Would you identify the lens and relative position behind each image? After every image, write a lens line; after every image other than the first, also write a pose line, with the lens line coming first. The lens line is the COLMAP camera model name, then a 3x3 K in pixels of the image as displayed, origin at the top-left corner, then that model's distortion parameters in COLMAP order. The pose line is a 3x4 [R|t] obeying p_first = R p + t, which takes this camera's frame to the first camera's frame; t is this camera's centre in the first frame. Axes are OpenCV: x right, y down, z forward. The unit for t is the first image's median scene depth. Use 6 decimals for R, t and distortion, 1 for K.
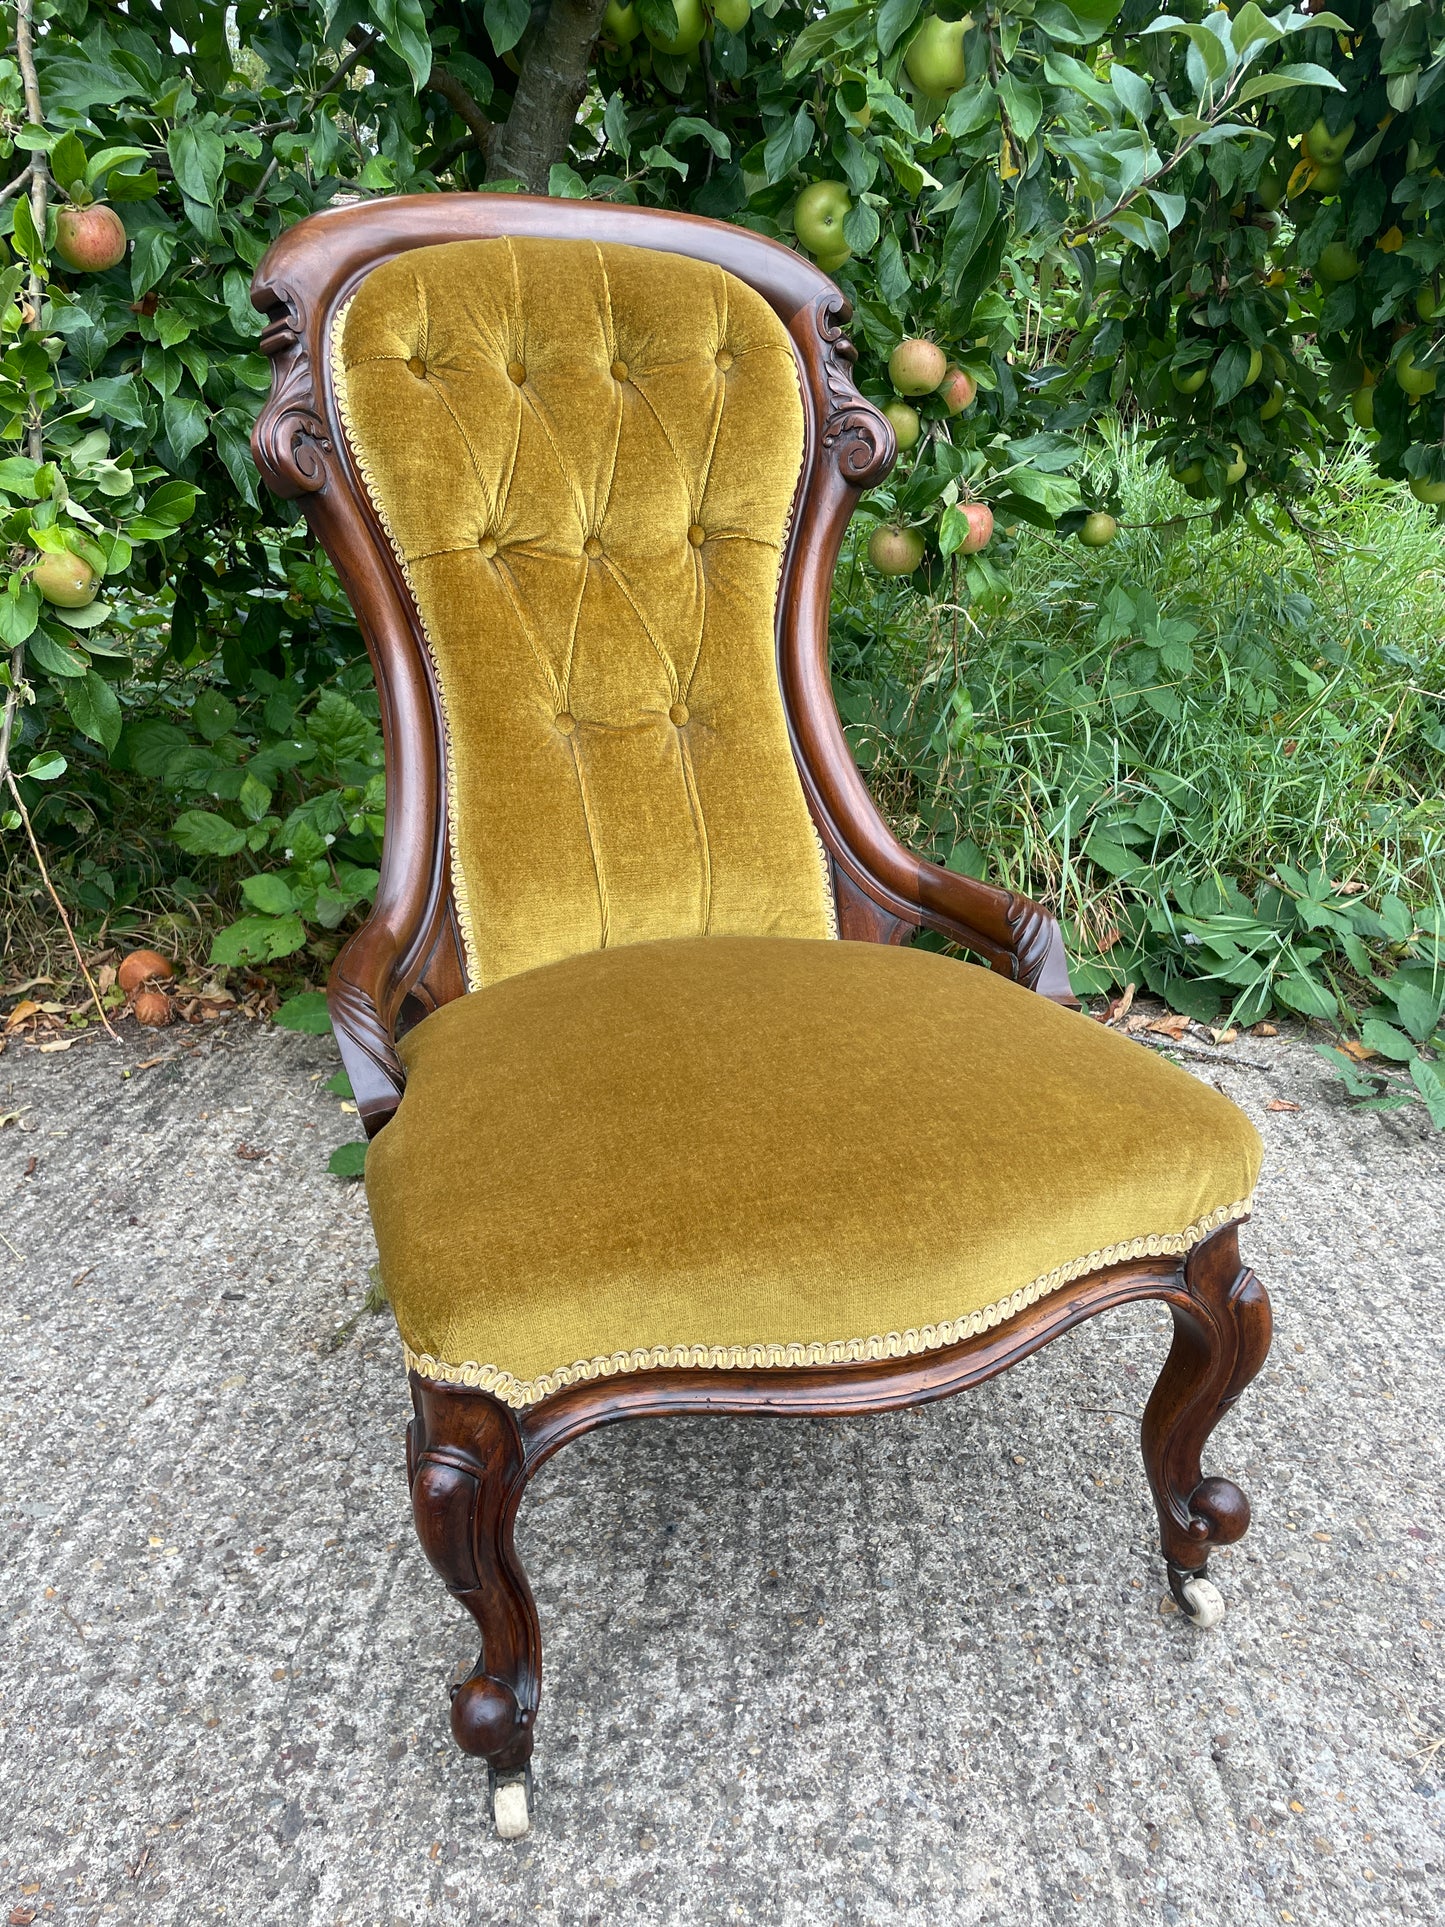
lens RADIAL K [[1478.4, 0, 716.5], [0, 1478.4, 941.0], [0, 0, 1]] dist [0.078228, -0.106786]
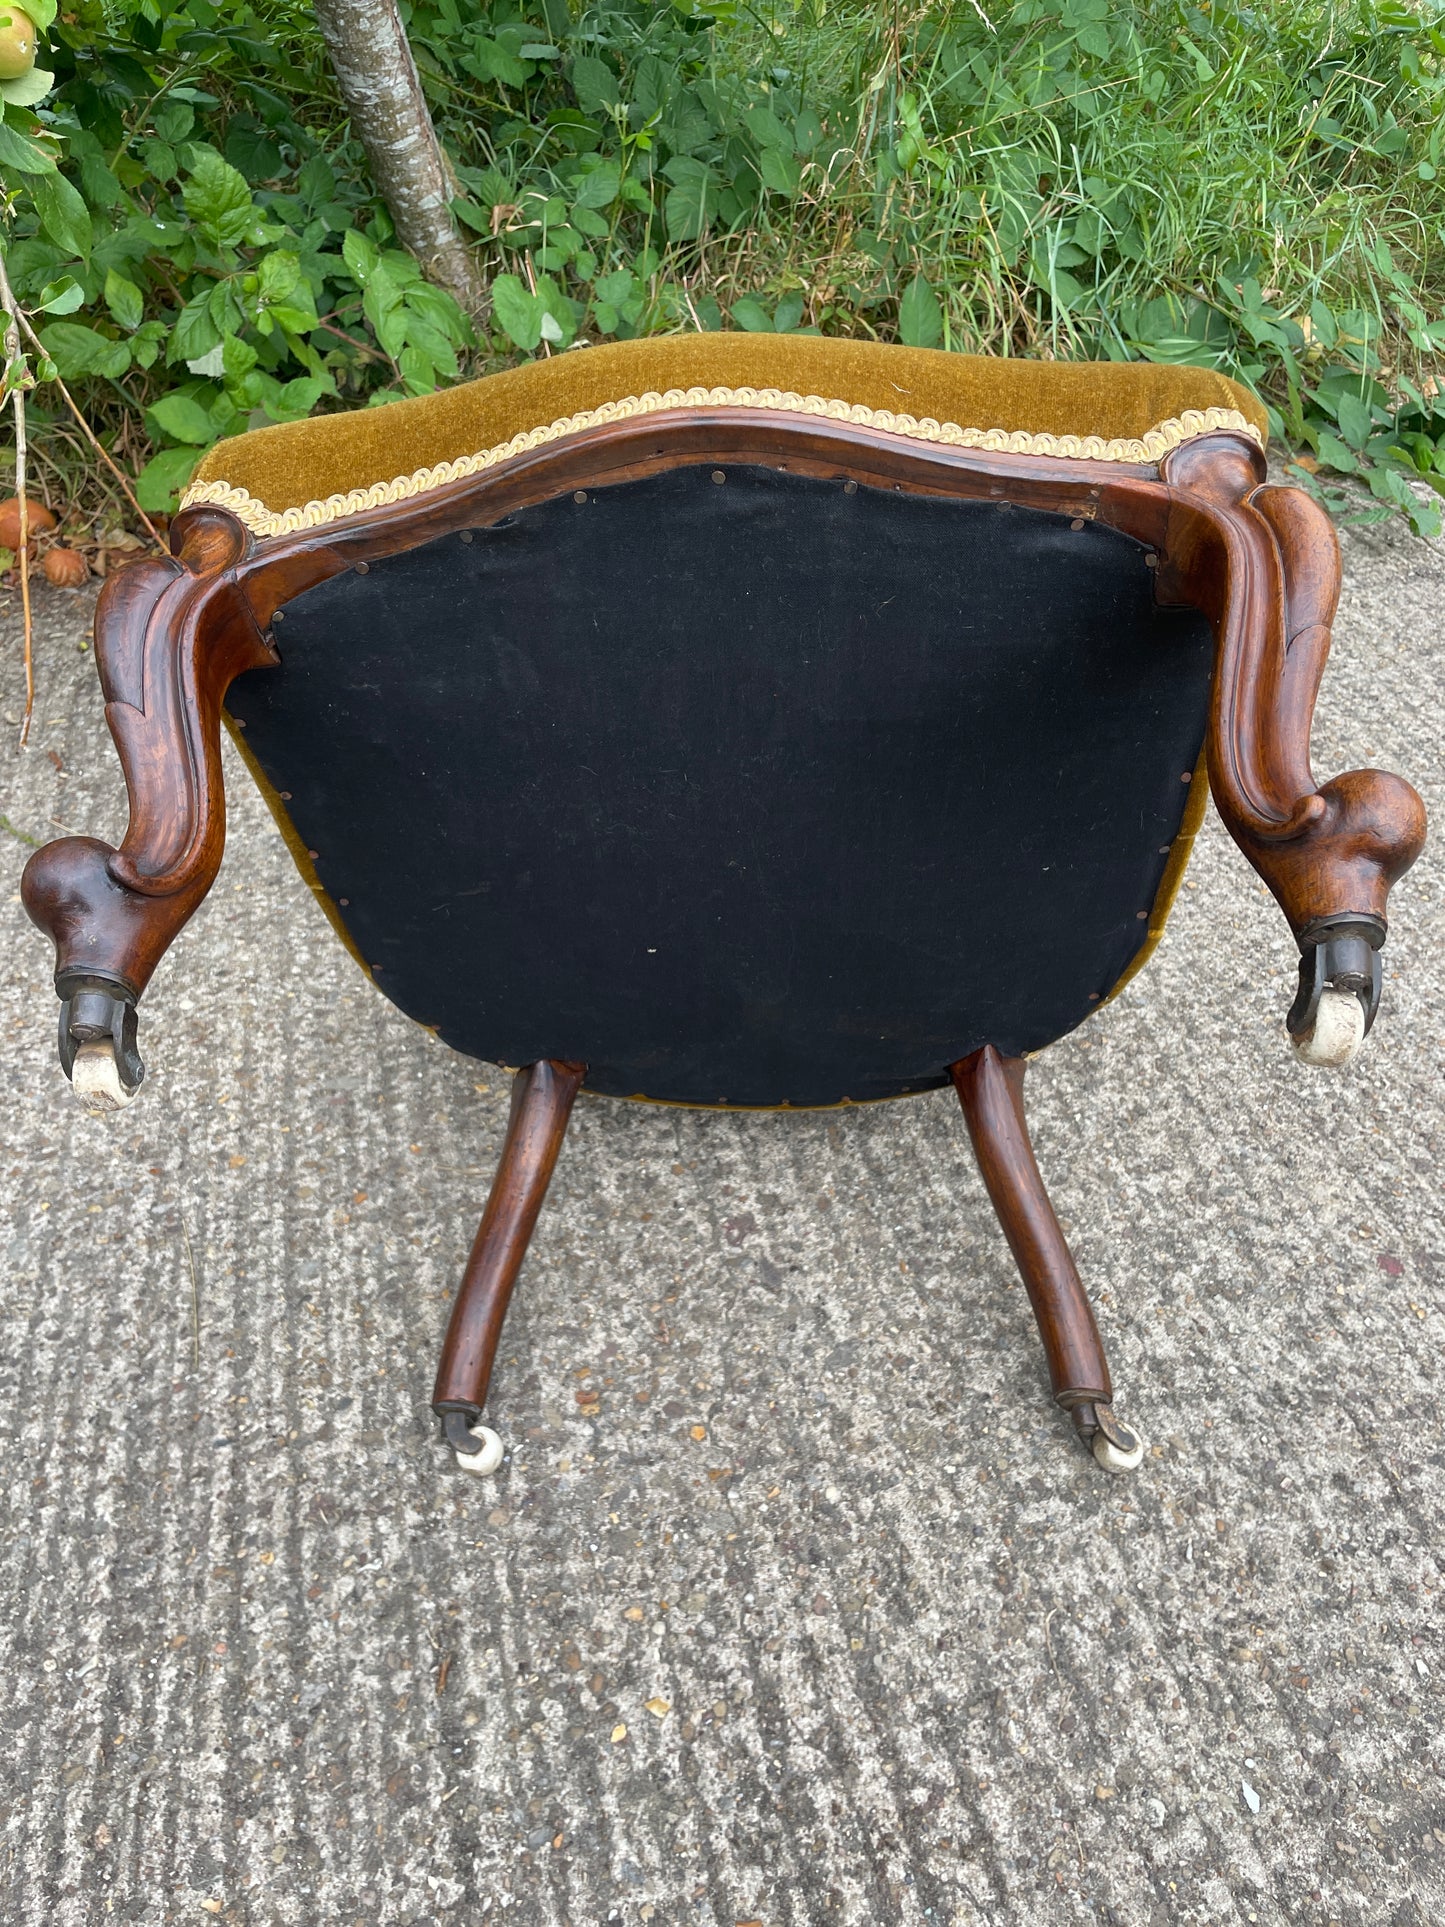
lens RADIAL K [[1478.4, 0, 724.5], [0, 1478.4, 970.6], [0, 0, 1]] dist [0.078228, -0.106786]
pose [[0.965425, -0.176781, 0.191580, -0.394598], [0.093600, 0.920992, 0.378170, -0.063366], [-0.243297, -0.347163, 0.905696, 0.022983]]
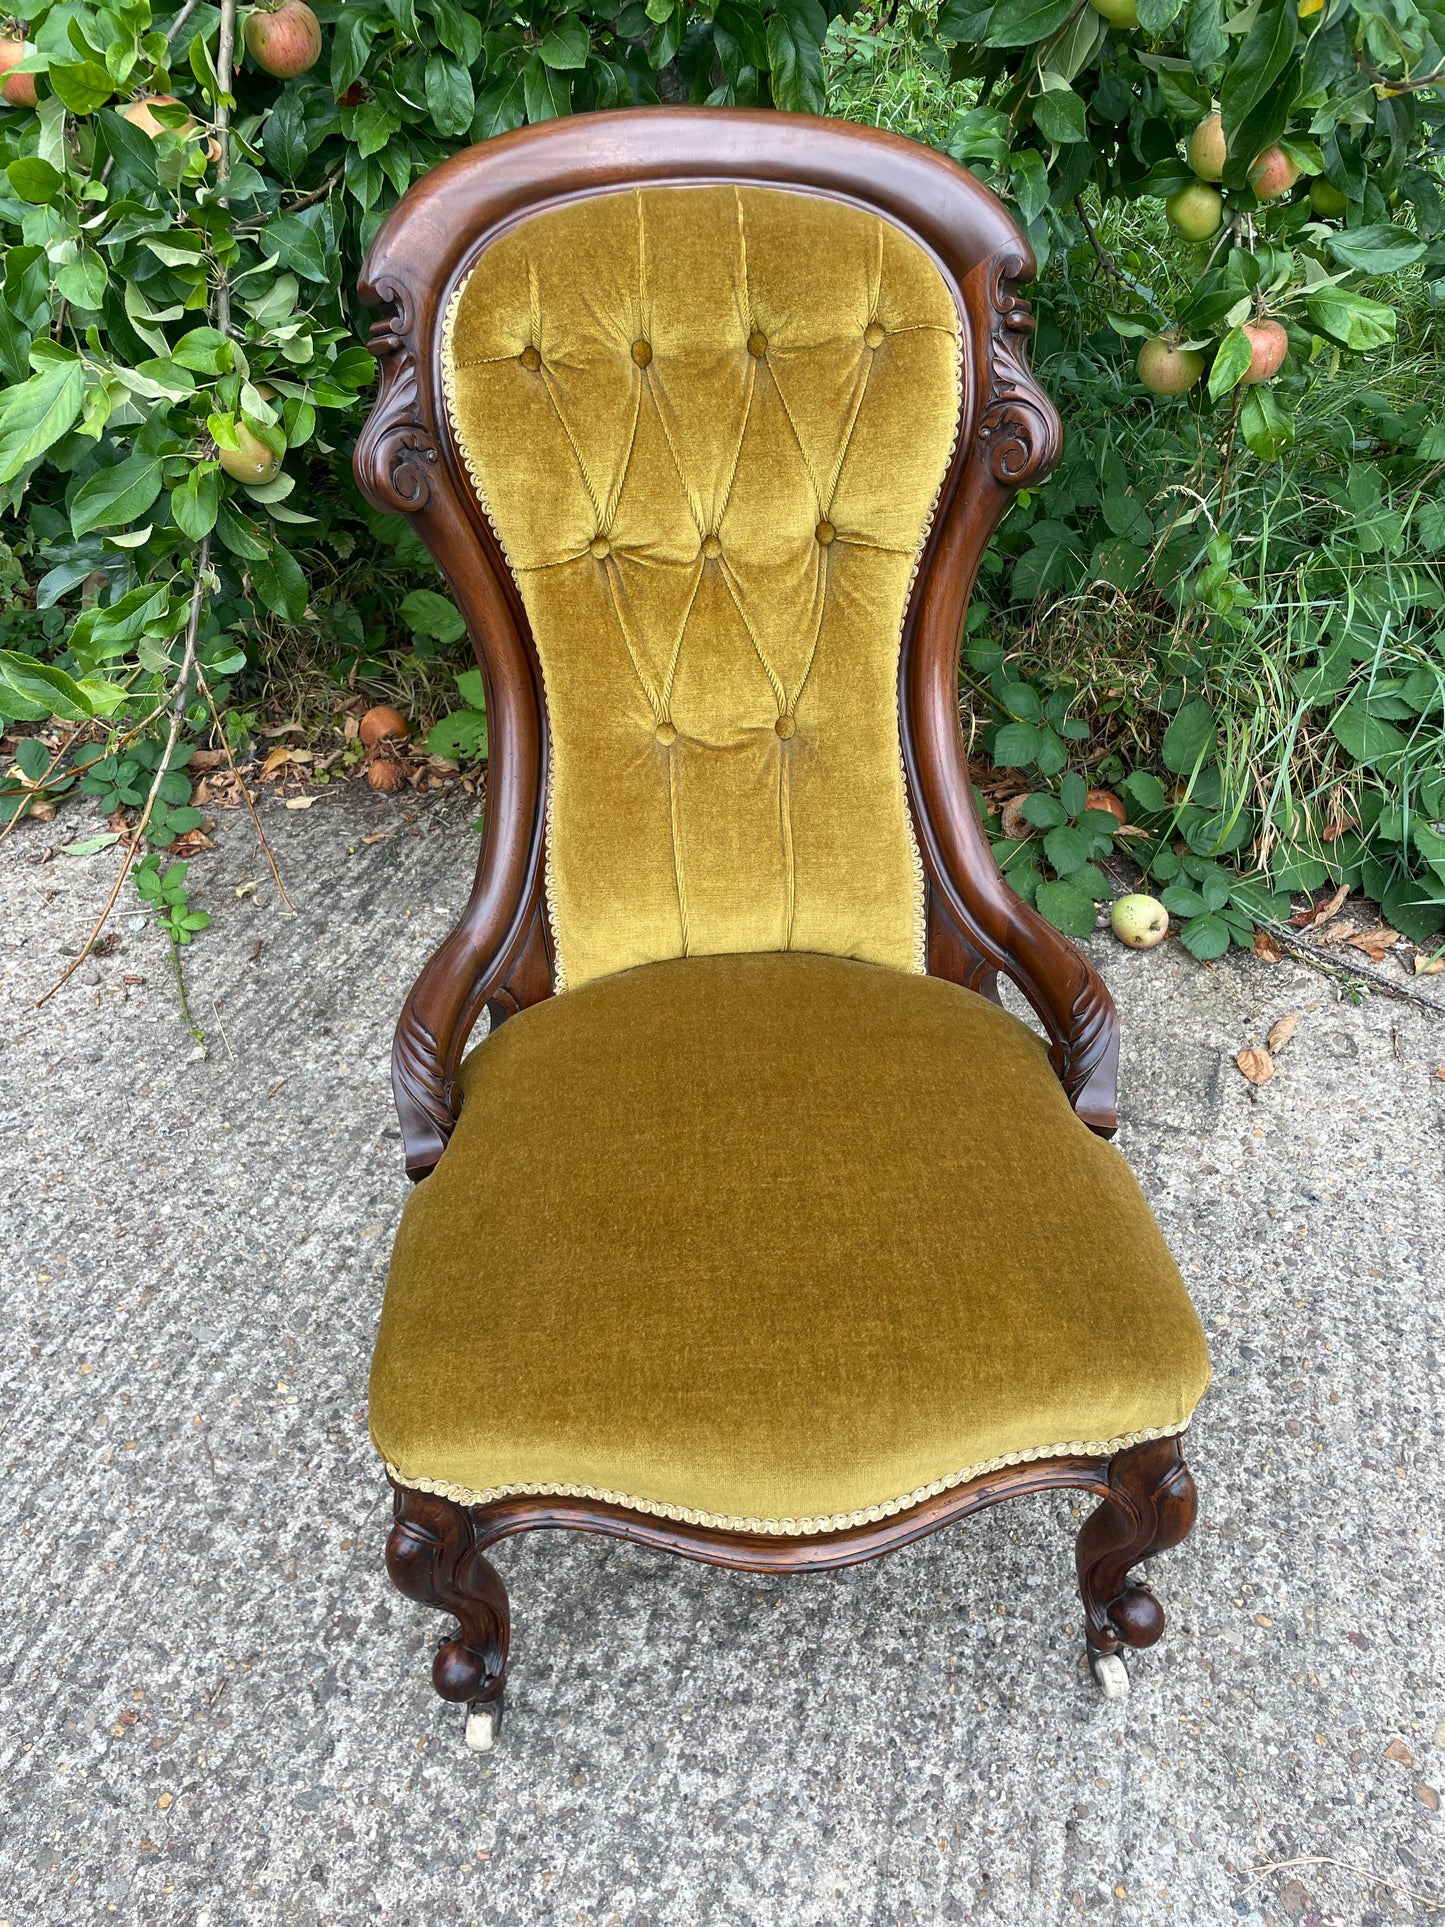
lens RADIAL K [[1478.4, 0, 718.2], [0, 1478.4, 953.7], [0, 0, 1]] dist [0.078228, -0.106786]
pose [[0.969015, 0.146454, -0.198902, 0.163793], [-0.079071, 0.946810, 0.311928, -0.346917], [0.234005, -0.286535, 0.929053, 0.046444]]
